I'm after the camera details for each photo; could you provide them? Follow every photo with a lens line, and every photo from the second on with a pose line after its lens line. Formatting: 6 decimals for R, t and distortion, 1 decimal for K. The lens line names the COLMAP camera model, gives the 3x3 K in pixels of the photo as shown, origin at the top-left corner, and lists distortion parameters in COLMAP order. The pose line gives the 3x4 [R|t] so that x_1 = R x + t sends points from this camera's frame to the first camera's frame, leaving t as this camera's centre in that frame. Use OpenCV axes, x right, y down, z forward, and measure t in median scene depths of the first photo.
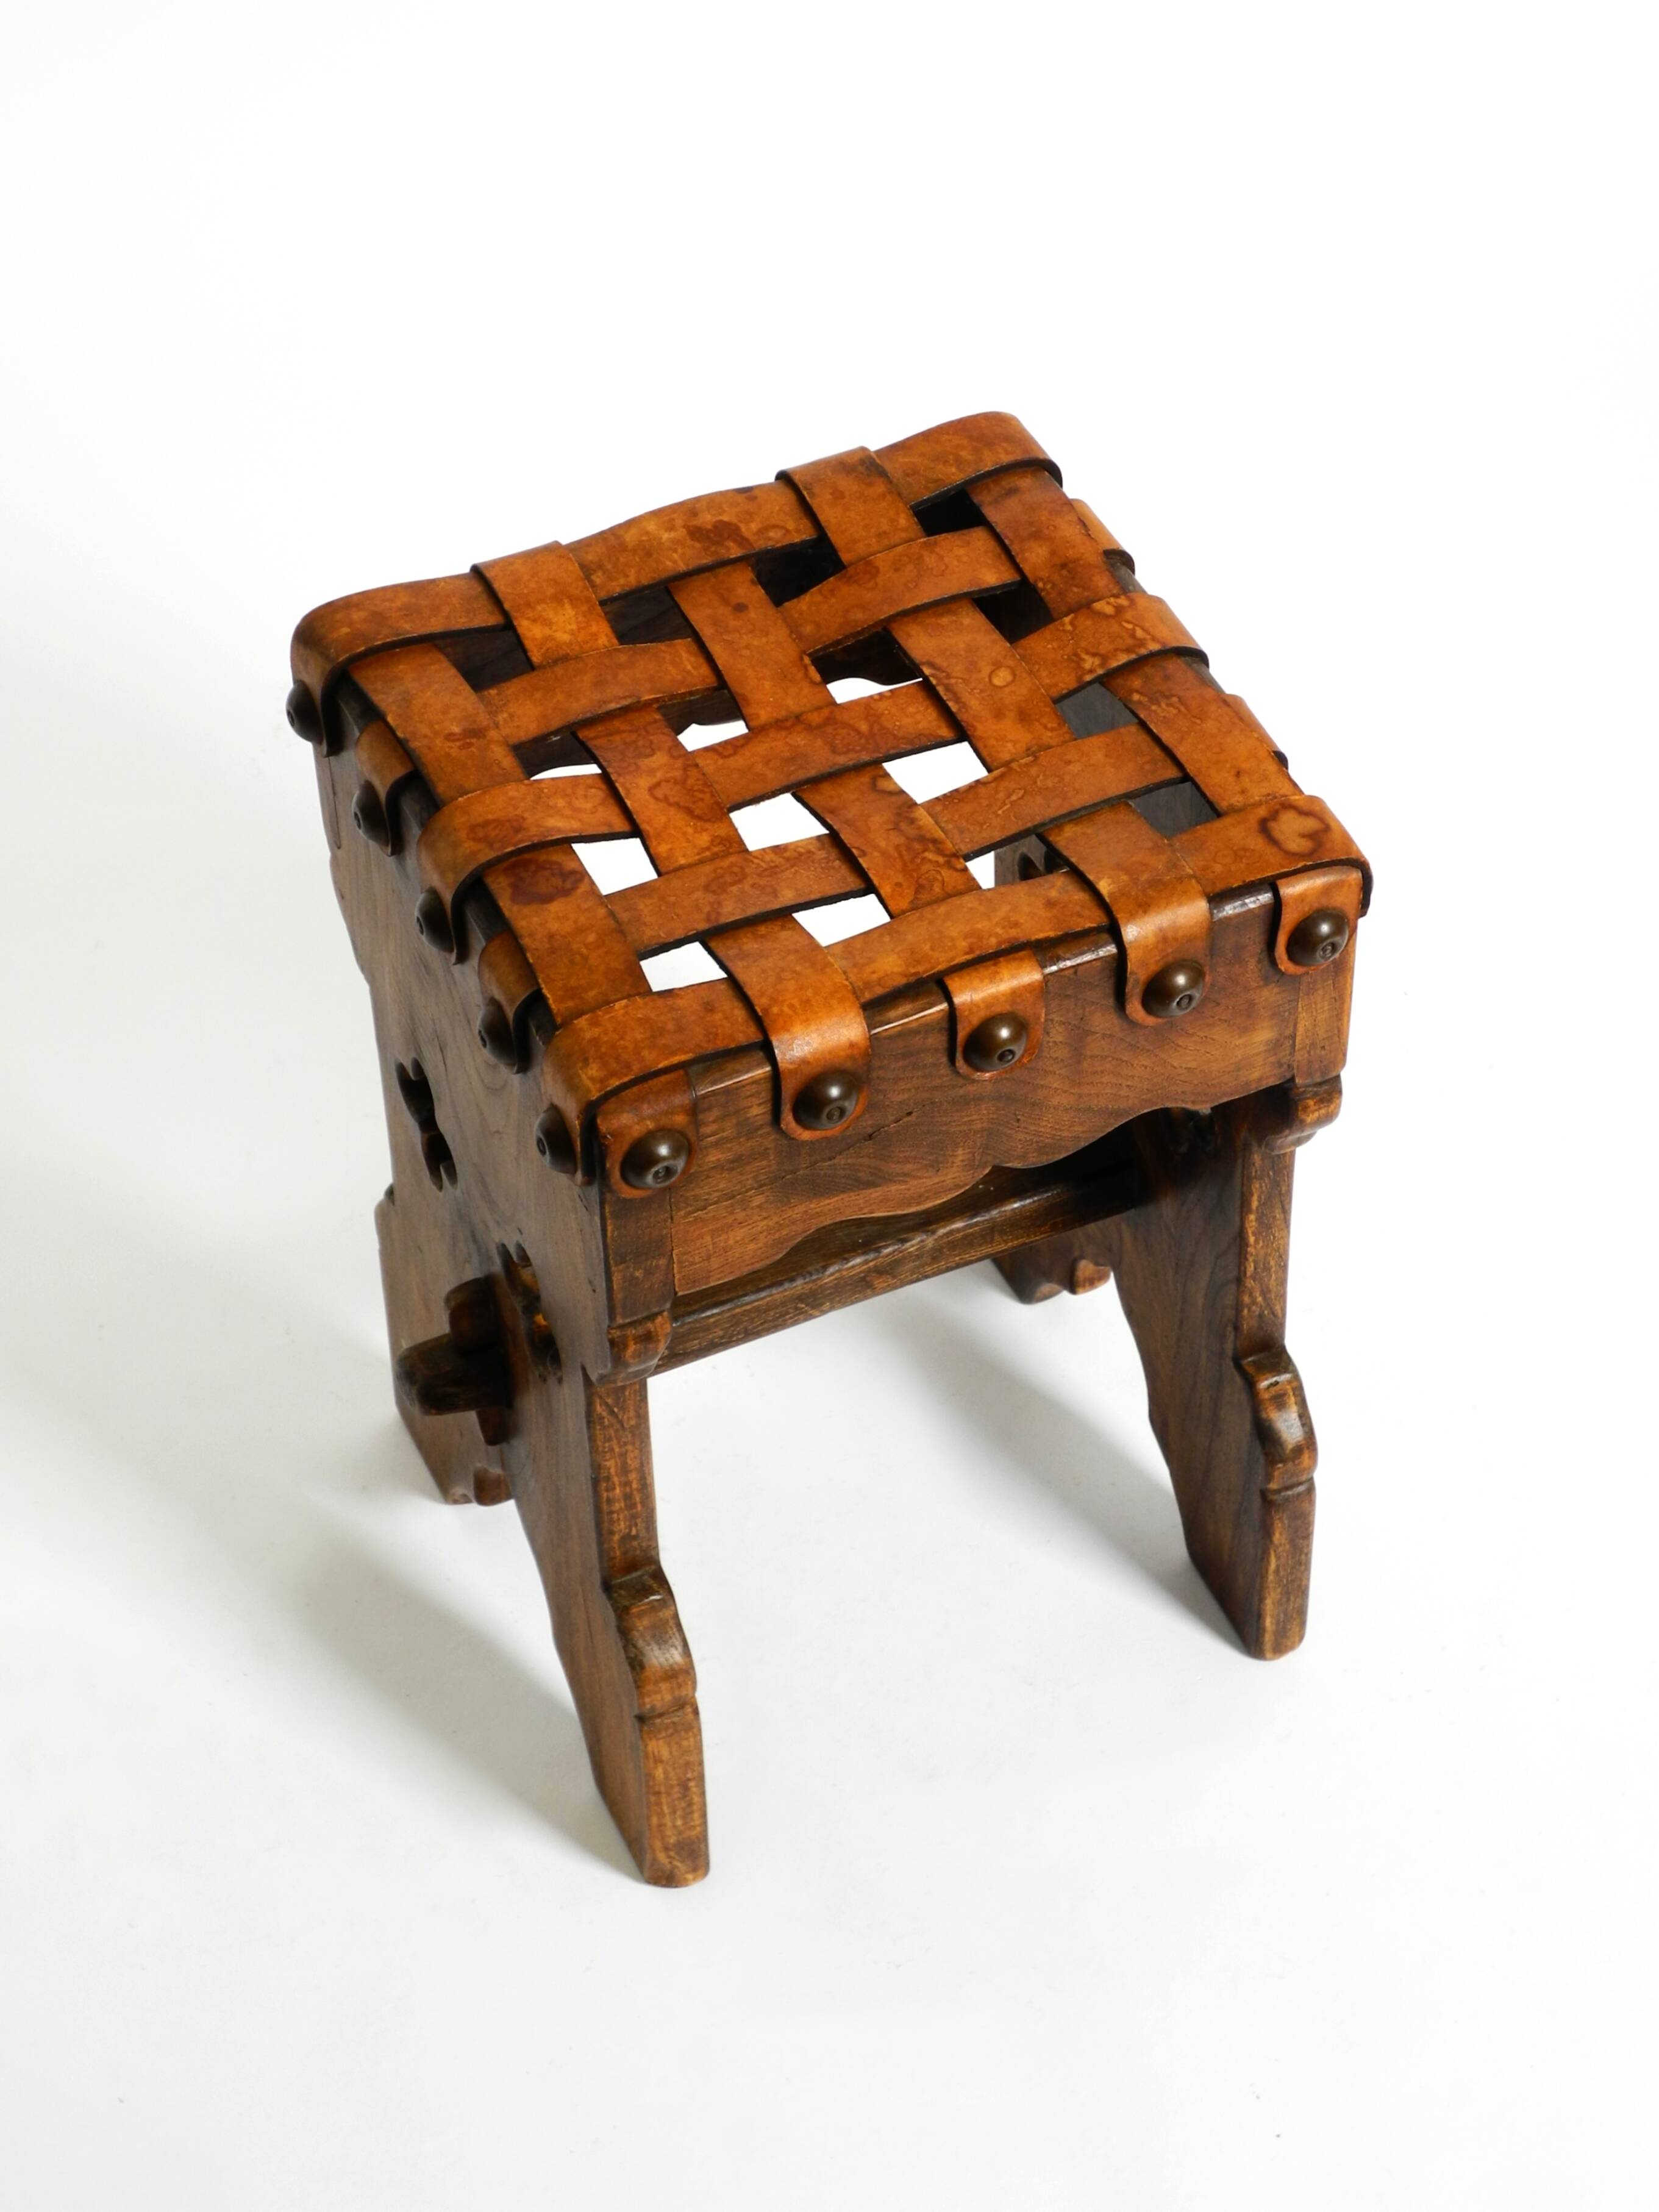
lens RADIAL K [[4892.8, 0, 878.6], [0, 4892.8, 953.4], [0, 0, 1]] dist [0.001869, 0.147051]
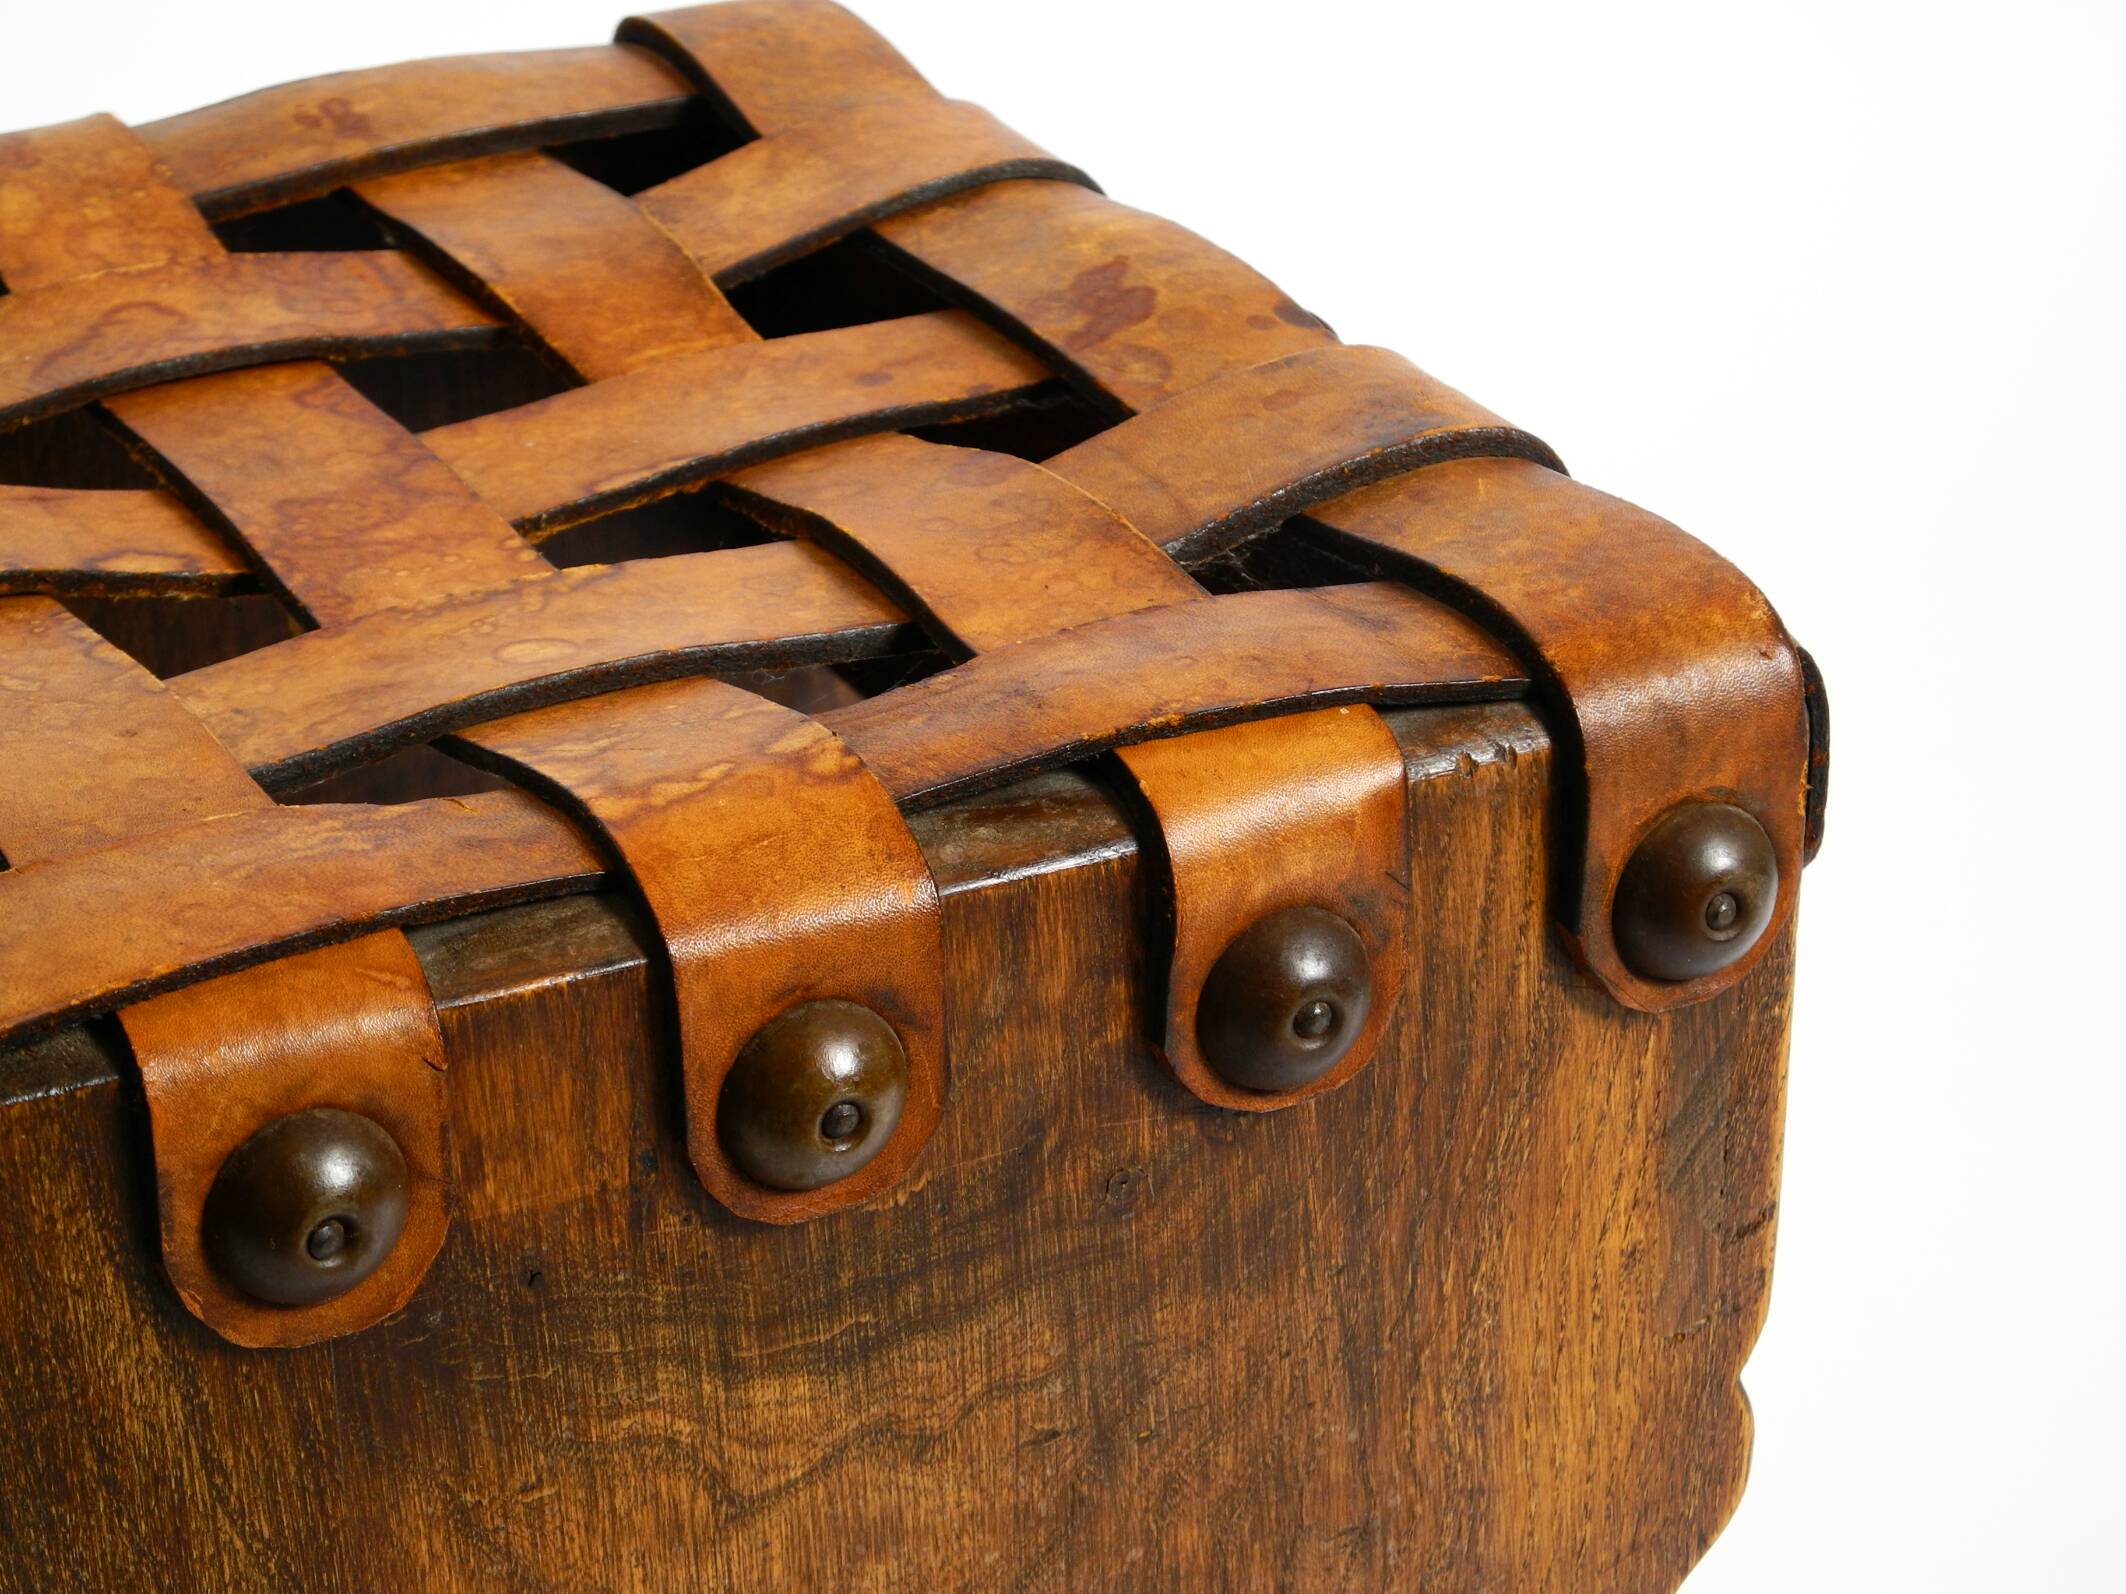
lens RADIAL K [[5394.6, 0, 958.8], [0, 5394.6, 833.7], [0, 0, 1]] dist [0.062938, -1.208060]
pose [[0.041823, 0.460225, -0.886817, 0.377403], [-0.672926, 0.669061, 0.315482, -0.191500], [0.738527, 0.583567, 0.337679, 0.912142]]
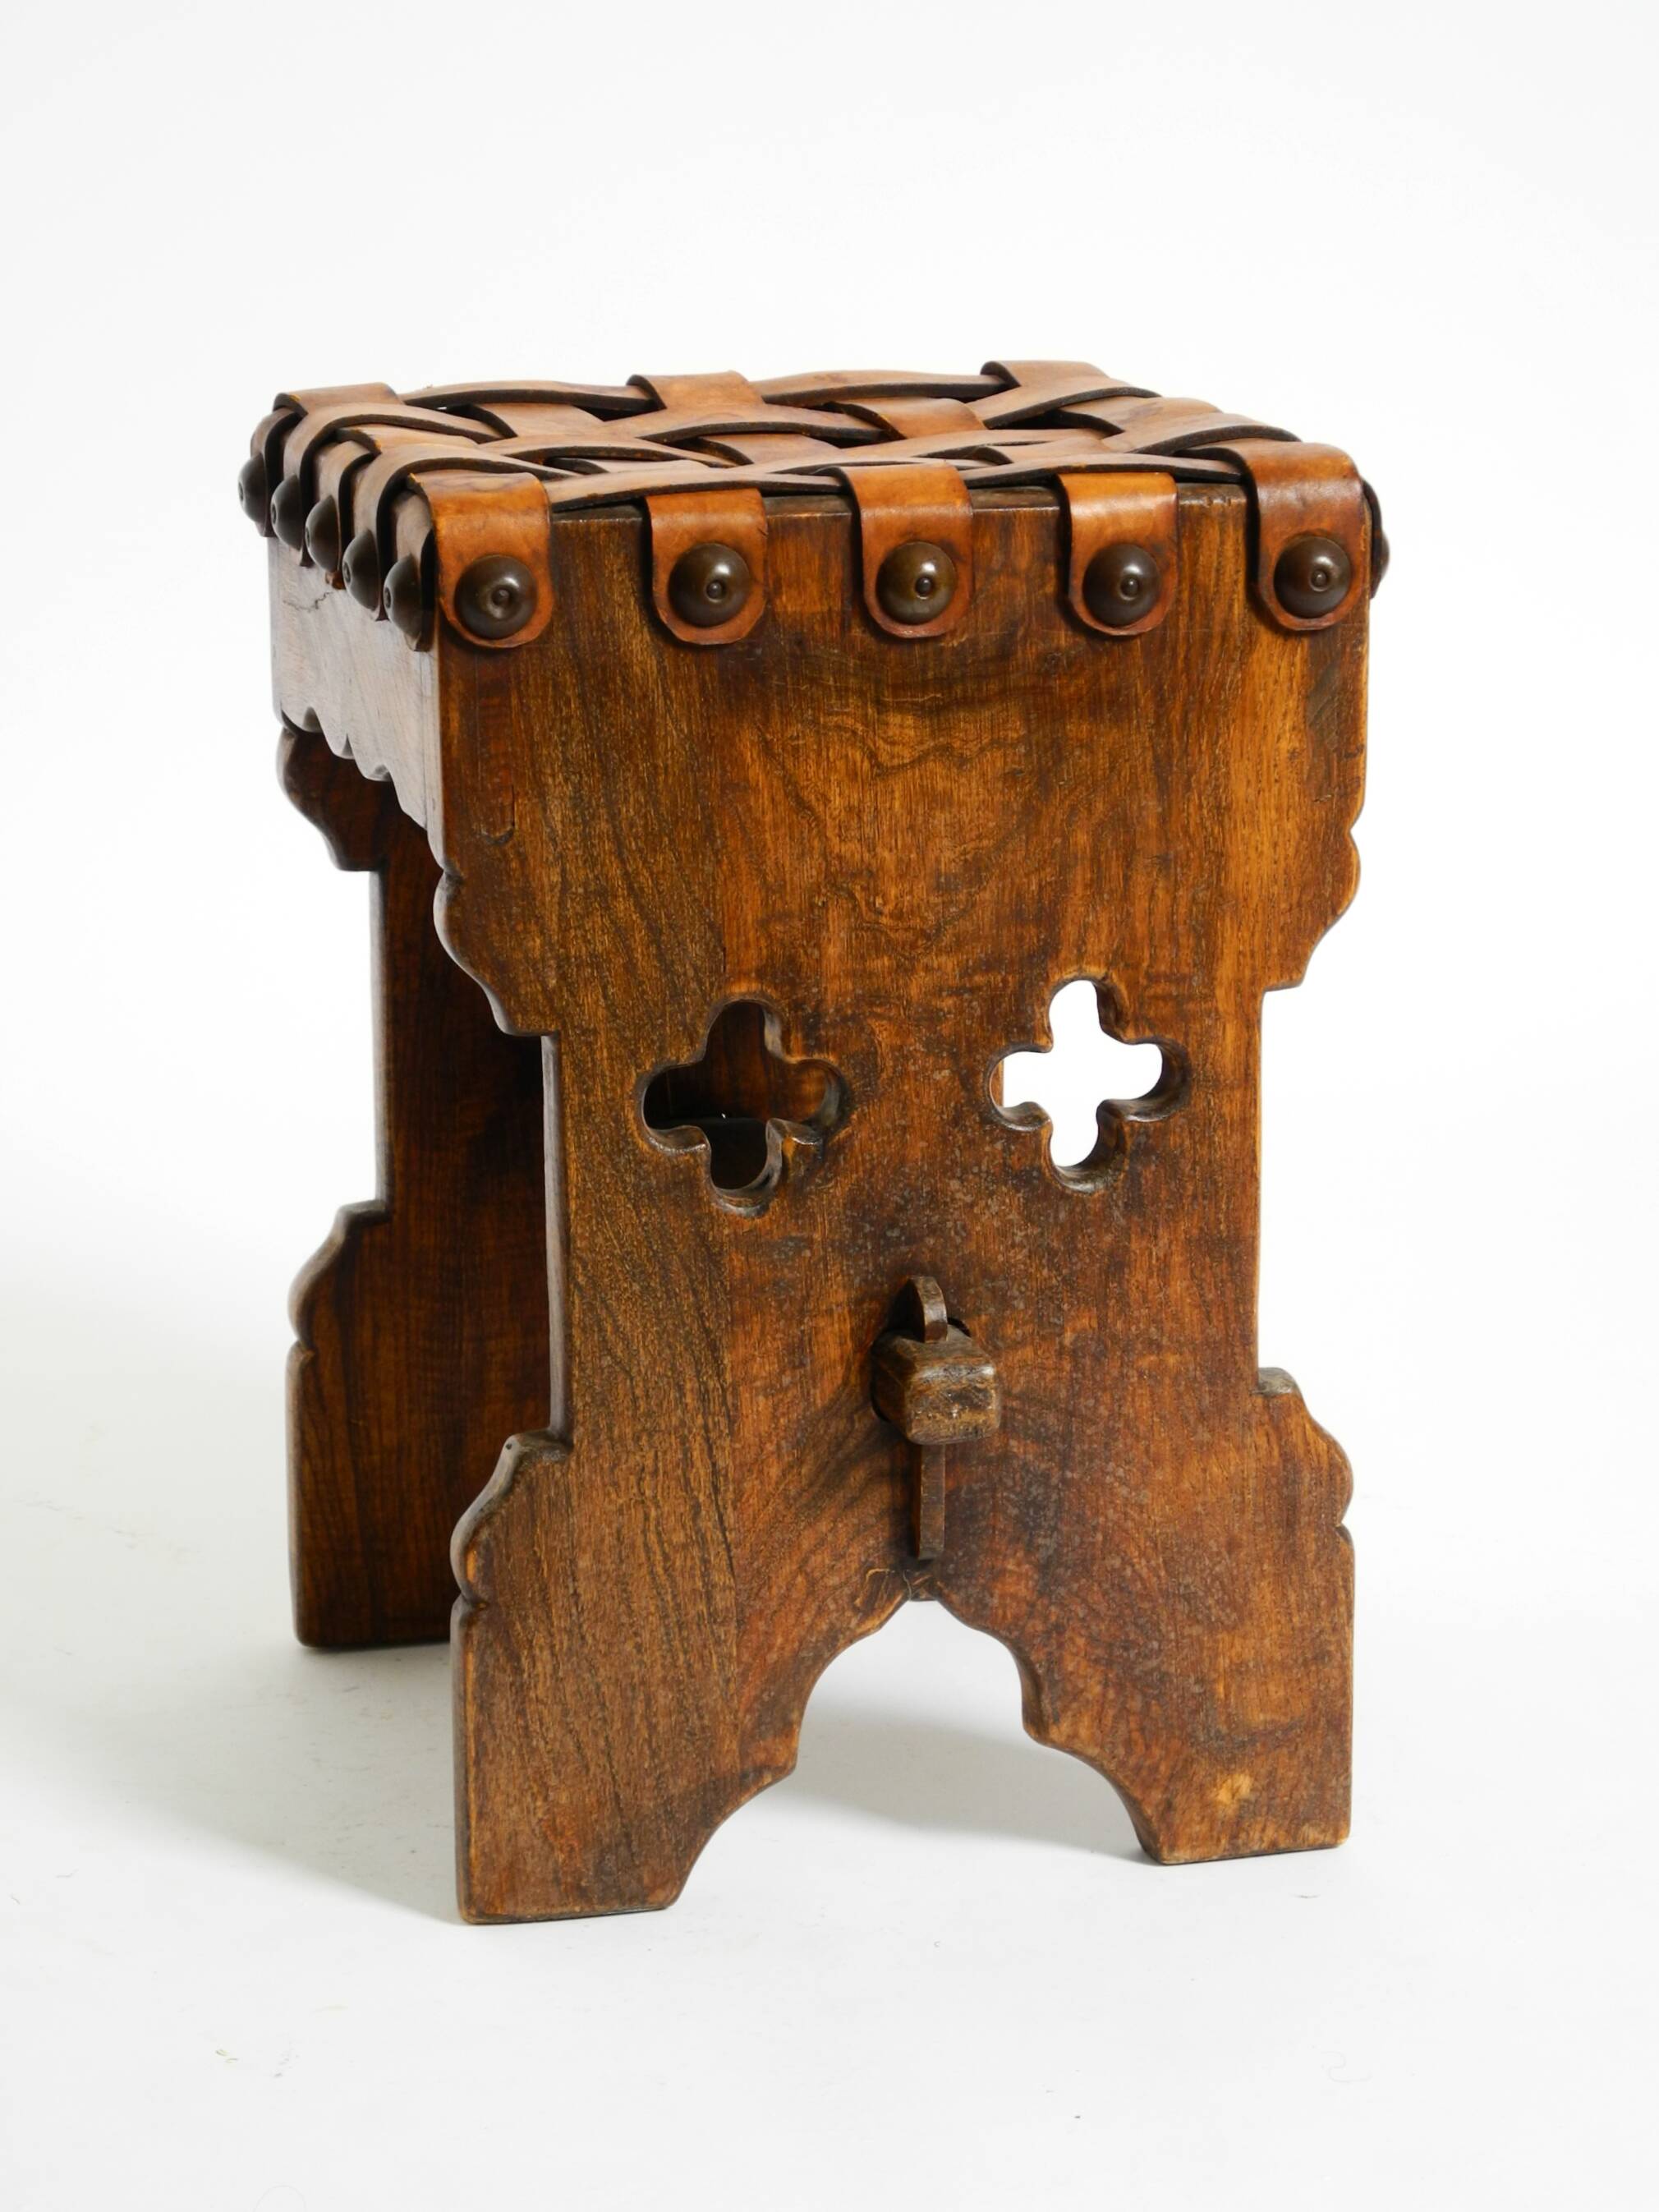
lens RADIAL K [[5612.5, 0, 715.6], [0, 5612.5, 1047.4], [0, 0, 1]] dist [0.062938, -1.208060]
pose [[-0.186558, 0.228619, -0.955473, 0.993022], [-0.661788, 0.689550, 0.294206, -0.261271], [0.726108, 0.687208, 0.022657, 1.044778]]
